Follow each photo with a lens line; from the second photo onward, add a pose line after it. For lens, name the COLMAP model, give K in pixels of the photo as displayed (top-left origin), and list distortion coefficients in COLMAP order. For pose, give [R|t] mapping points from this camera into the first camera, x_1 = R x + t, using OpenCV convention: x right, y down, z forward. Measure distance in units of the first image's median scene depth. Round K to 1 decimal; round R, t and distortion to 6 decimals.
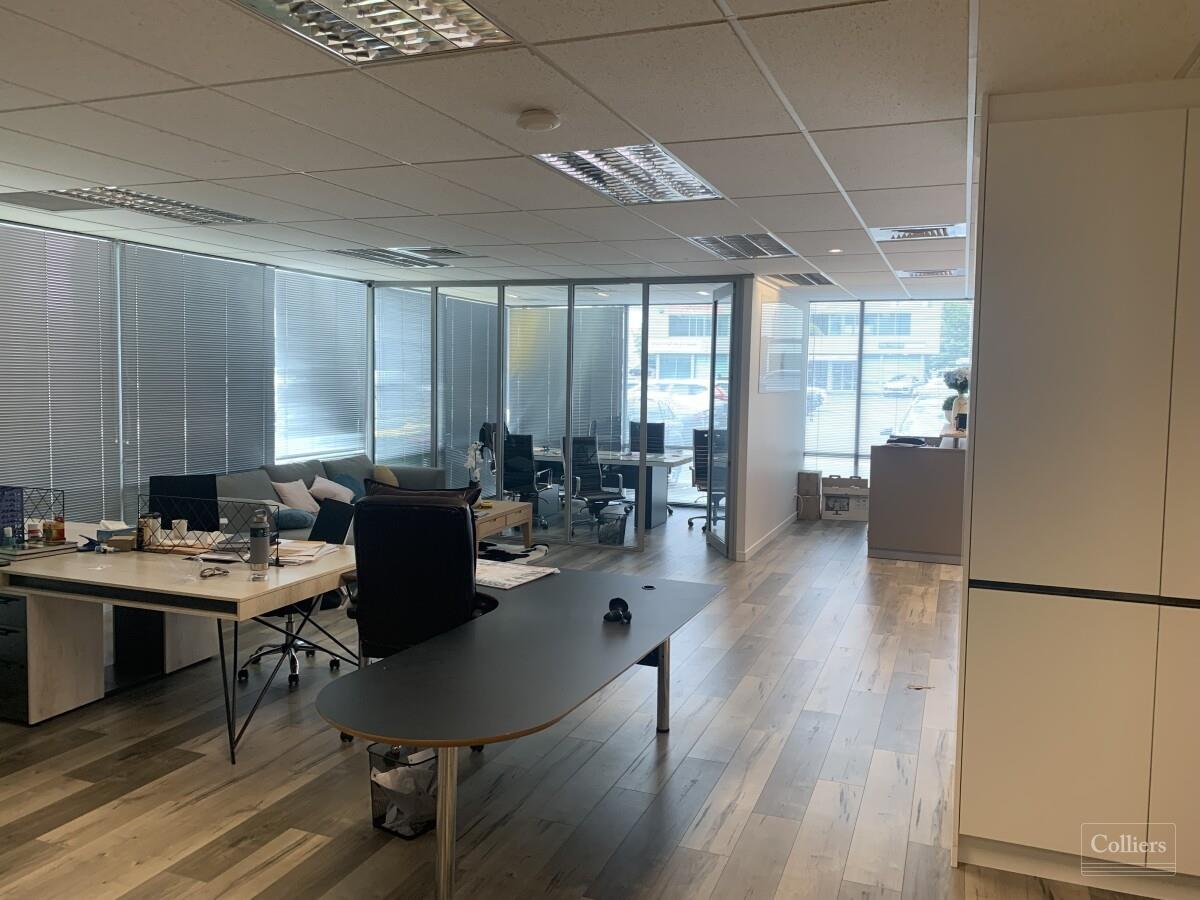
lens RADIAL K [[918.8, 0, 606.1], [0, 918.8, 430.2], [0, 0, 1]] dist [0.021673, -0.016086]
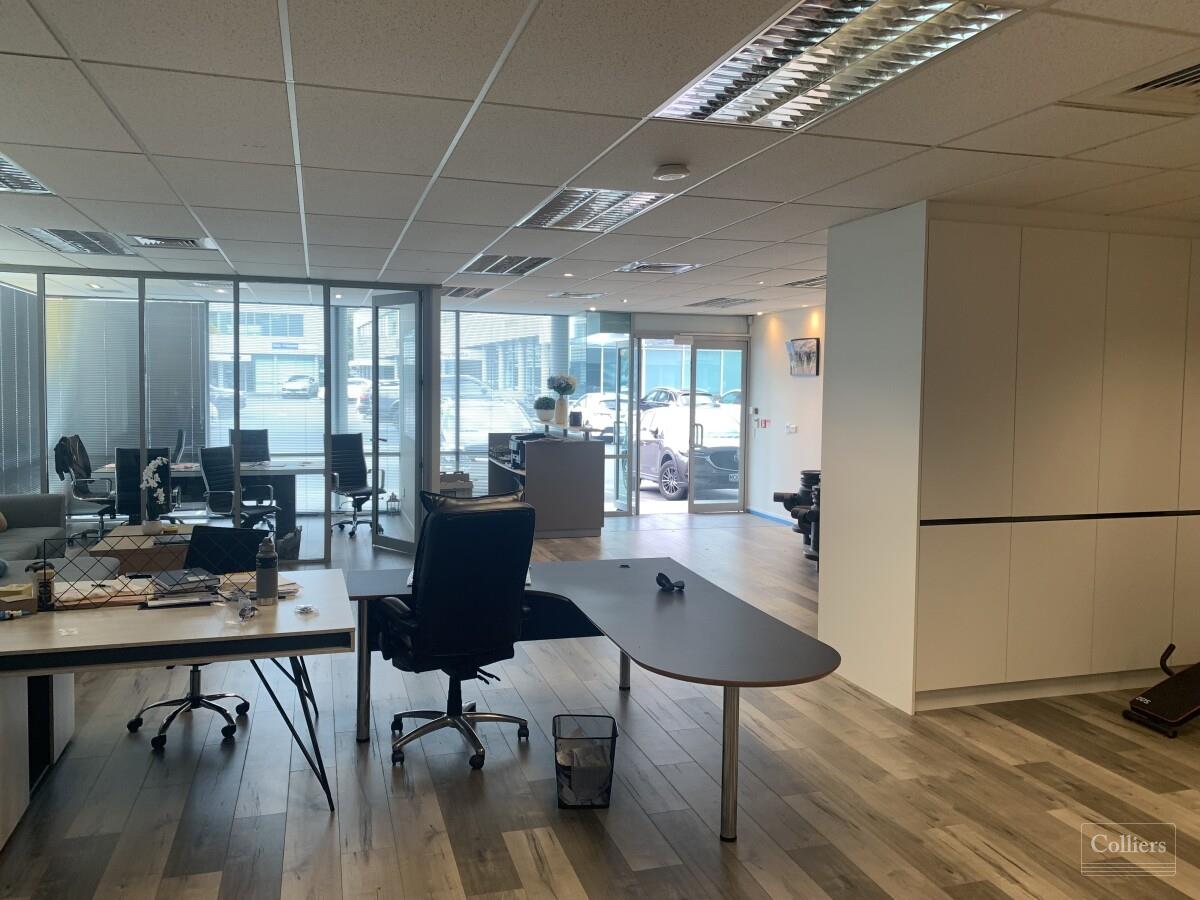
lens RADIAL K [[918.8, 0, 606.1], [0, 918.8, 430.2], [0, 0, 1]] dist [0.021673, -0.016086]
pose [[0.784890, -0.036295, 0.618571, -0.266335], [0.036492, 0.999258, 0.012329, -0.006479], [-0.618559, 0.012896, 0.785632, 0.038135]]
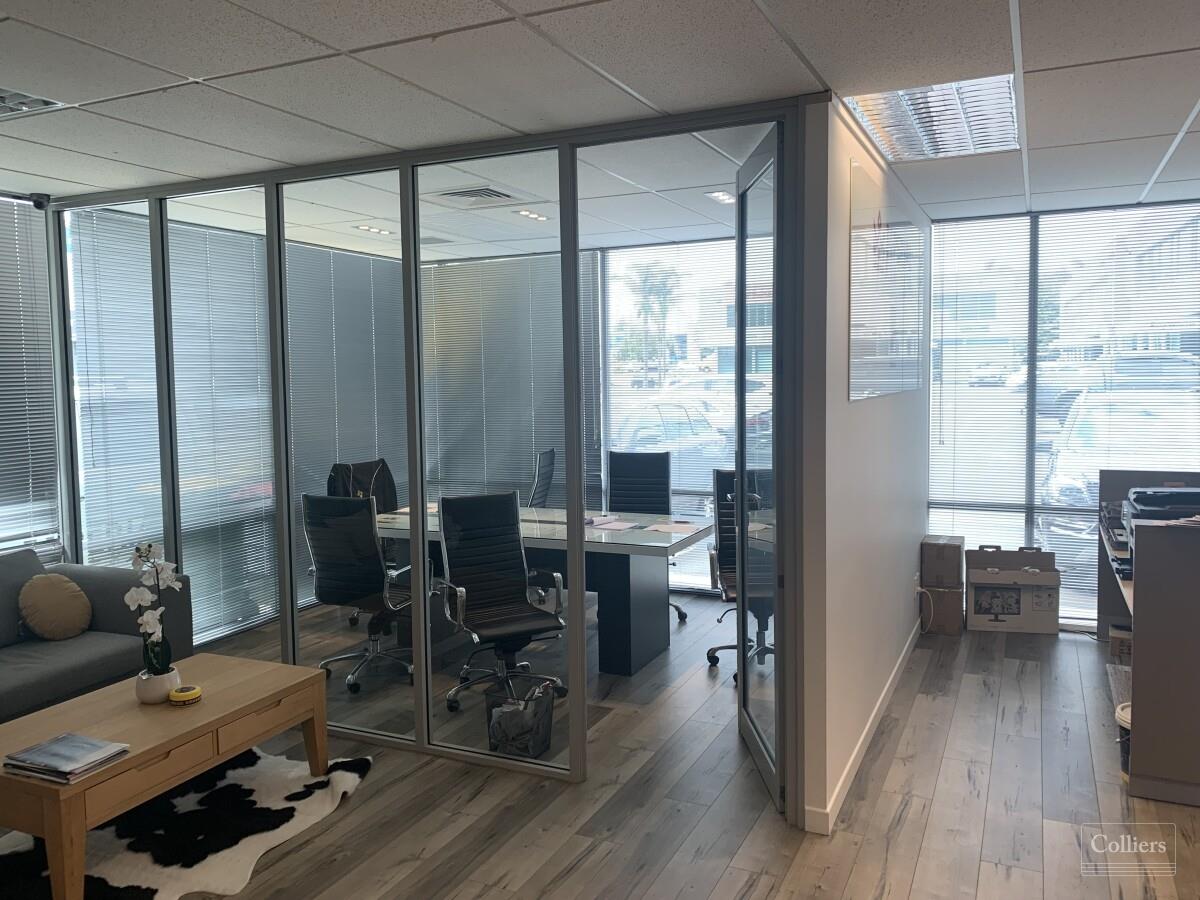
lens RADIAL K [[918.8, 0, 606.1], [0, 918.8, 430.2], [0, 0, 1]] dist [0.021673, -0.016086]
pose [[0.996998, -0.026755, -0.072655, 0.068951], [0.026919, 0.999637, 0.001278, -0.024883], [0.072595, -0.003230, 0.997356, 0.459723]]
